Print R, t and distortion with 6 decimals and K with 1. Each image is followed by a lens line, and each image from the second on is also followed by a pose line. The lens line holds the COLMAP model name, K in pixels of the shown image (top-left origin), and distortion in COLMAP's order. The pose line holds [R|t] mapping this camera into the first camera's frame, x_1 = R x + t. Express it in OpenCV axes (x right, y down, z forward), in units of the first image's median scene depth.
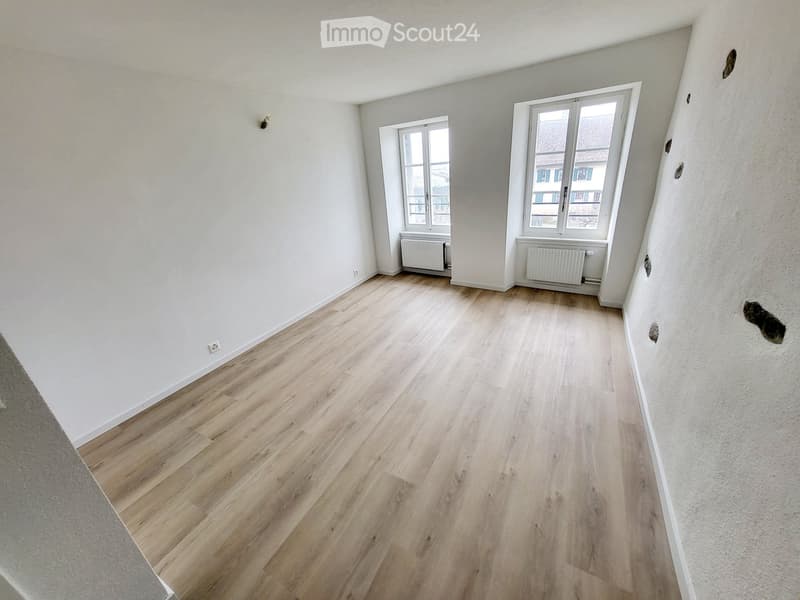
lens RADIAL K [[317.3, 0, 418.6], [0, 317.3, 298.4], [0, 0, 1]] dist [0.000529, 0.000071]
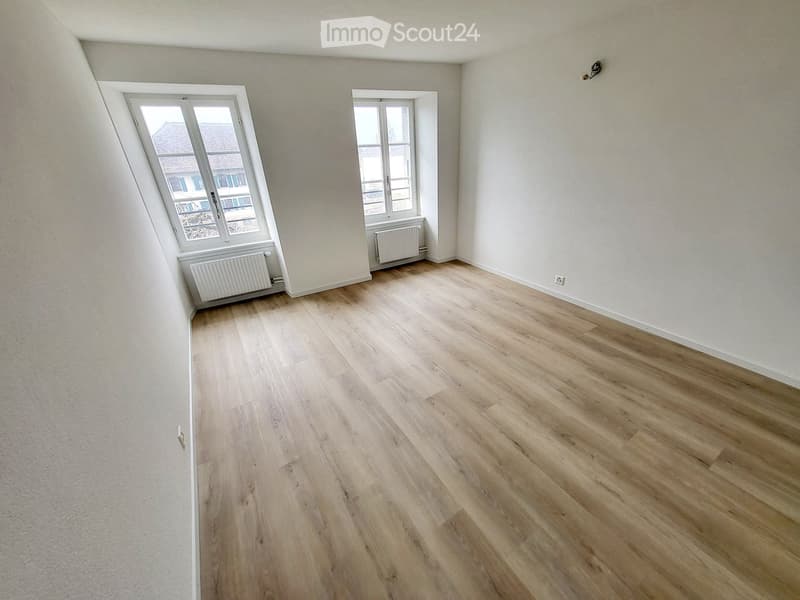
lens RADIAL K [[317.3, 0, 418.6], [0, 317.3, 298.4], [0, 0, 1]] dist [0.000529, 0.000071]
pose [[0.499853, -0.331826, 0.800024, -0.428168], [0.344841, 0.923575, 0.167615, -0.073436], [-0.794501, 0.192098, 0.576079, 0.261226]]
